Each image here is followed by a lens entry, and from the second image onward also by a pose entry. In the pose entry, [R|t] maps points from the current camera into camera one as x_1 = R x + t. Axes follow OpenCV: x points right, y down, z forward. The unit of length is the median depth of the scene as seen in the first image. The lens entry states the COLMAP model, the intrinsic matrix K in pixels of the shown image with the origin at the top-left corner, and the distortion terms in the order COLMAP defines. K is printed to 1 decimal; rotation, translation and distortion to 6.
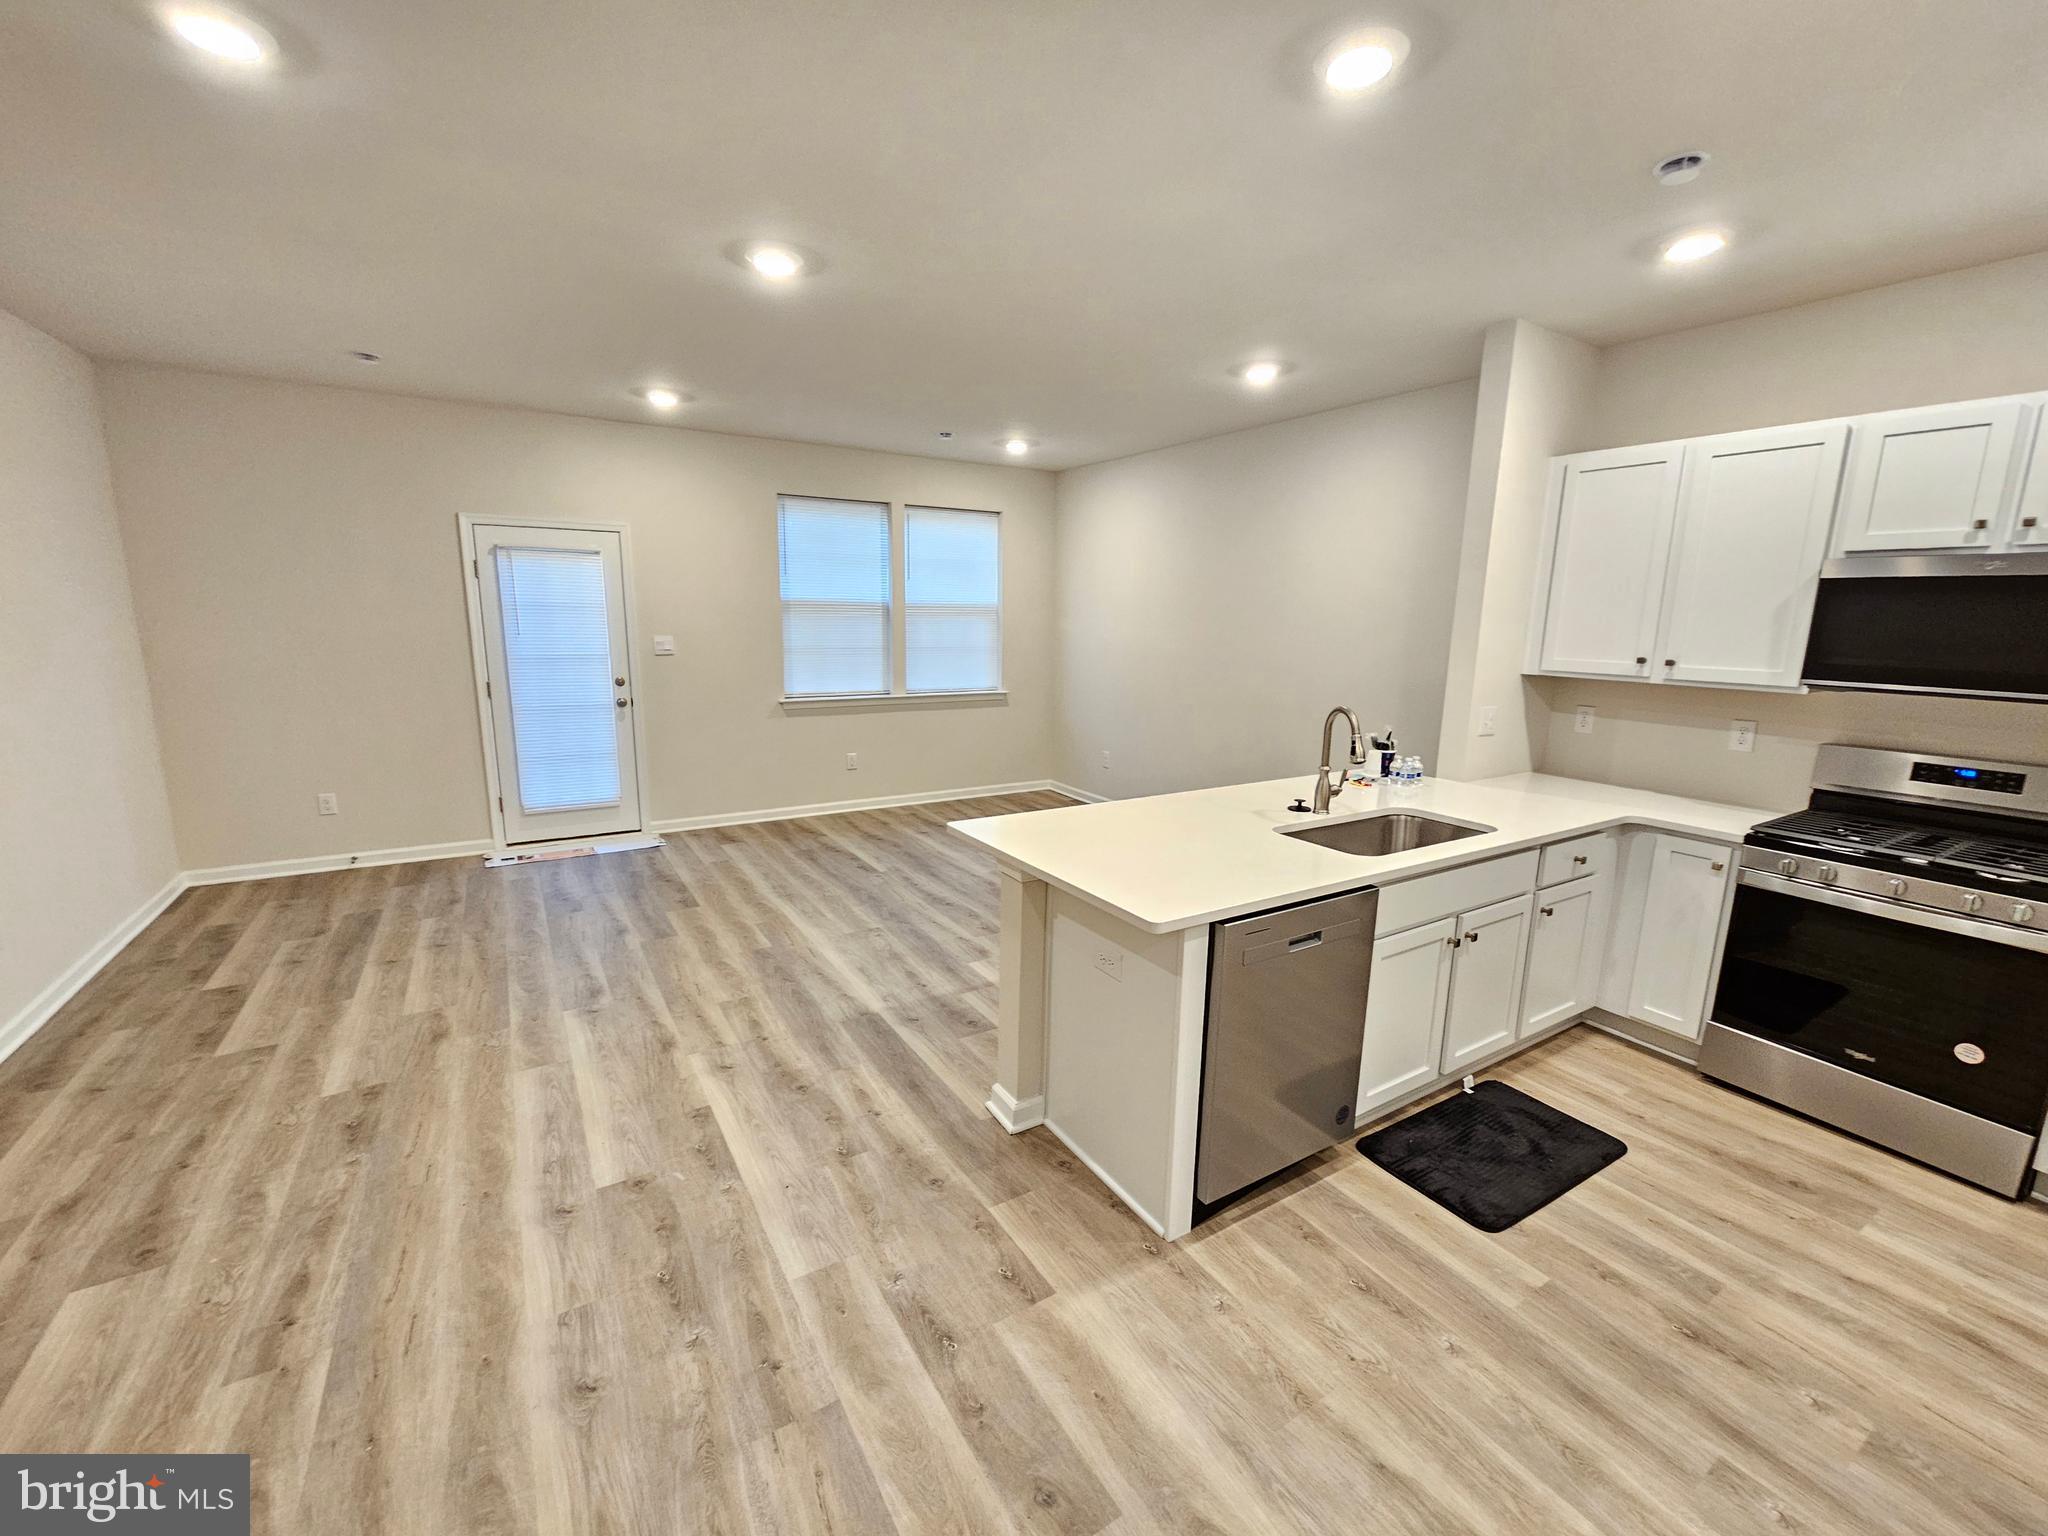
lens RADIAL K [[841.8, 0, 1028.4], [0, 841.8, 774.3], [0, 0, 1]] dist [-0.005346, 0.002468]
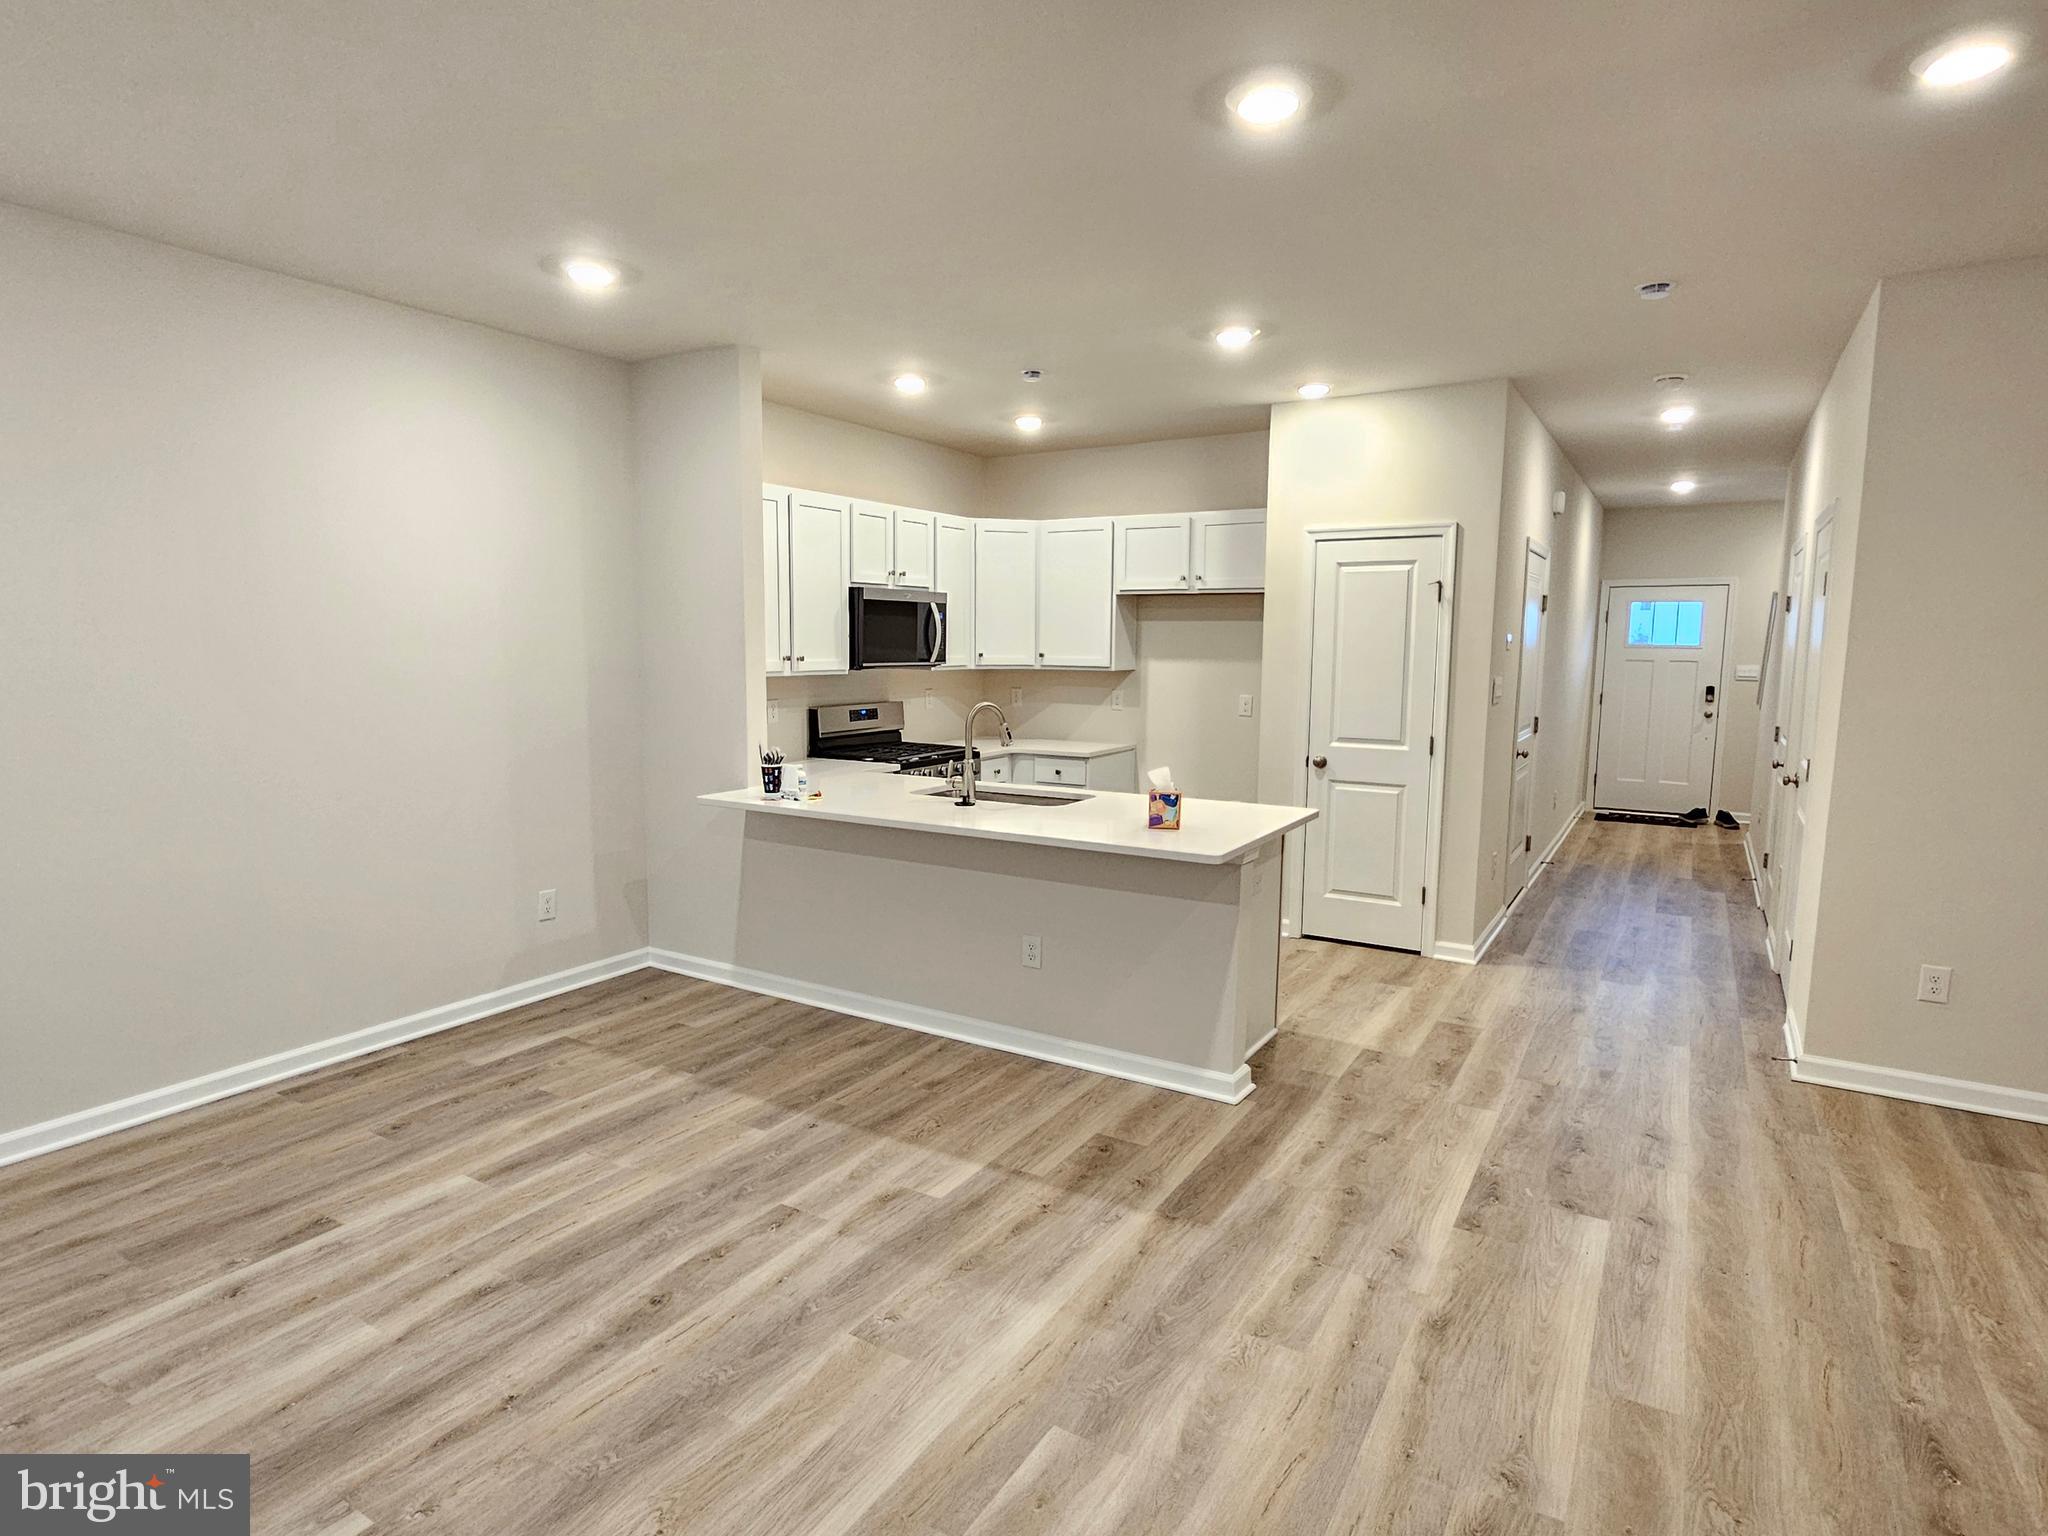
lens RADIAL K [[1114.4, 0, 1018.3], [0, 1114.4, 771.5], [0, 0, 1]] dist [-0.004408, 0.001182]
pose [[-0.448890, -0.127140, 0.884496, -0.861847], [0.155997, 0.963477, 0.217662, -0.266607], [-0.879865, 0.235685, -0.412662, 1.353946]]
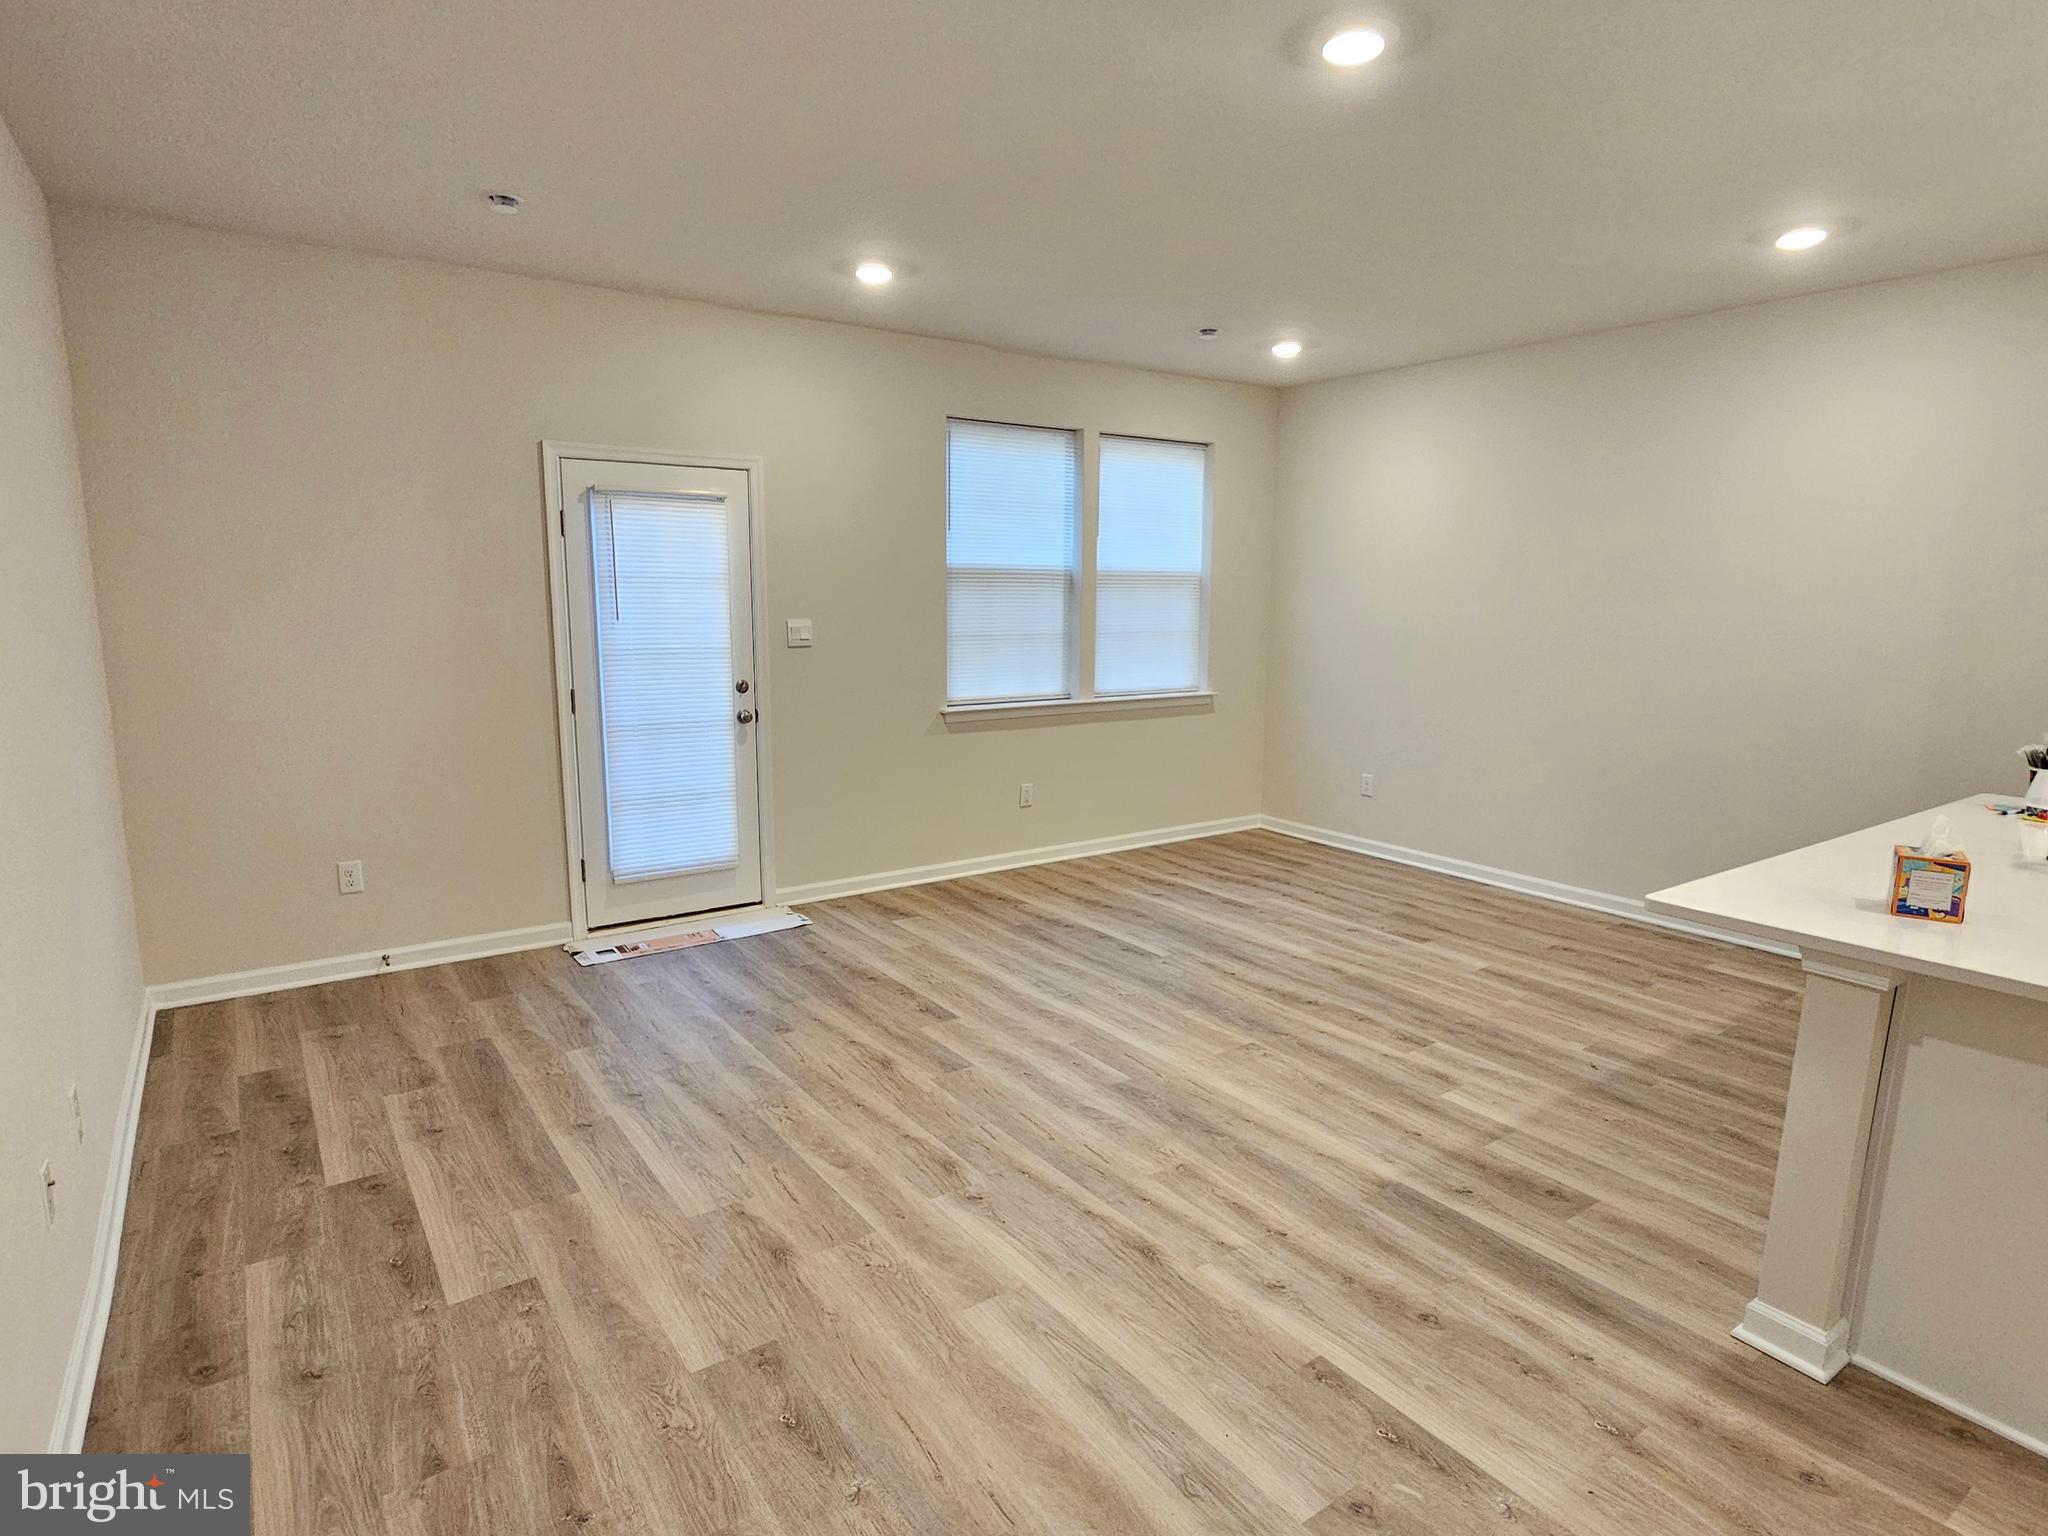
lens RADIAL K [[1116.7, 0, 1023.7], [0, 1116.7, 775.0], [0, 0, 1]] dist [-0.007033, 0.003701]
pose [[0.998376, -0.018253, 0.053973, -0.503222], [0.019487, 0.999559, -0.022427, -0.021217], [-0.053540, 0.023443, 0.998291, 0.132595]]
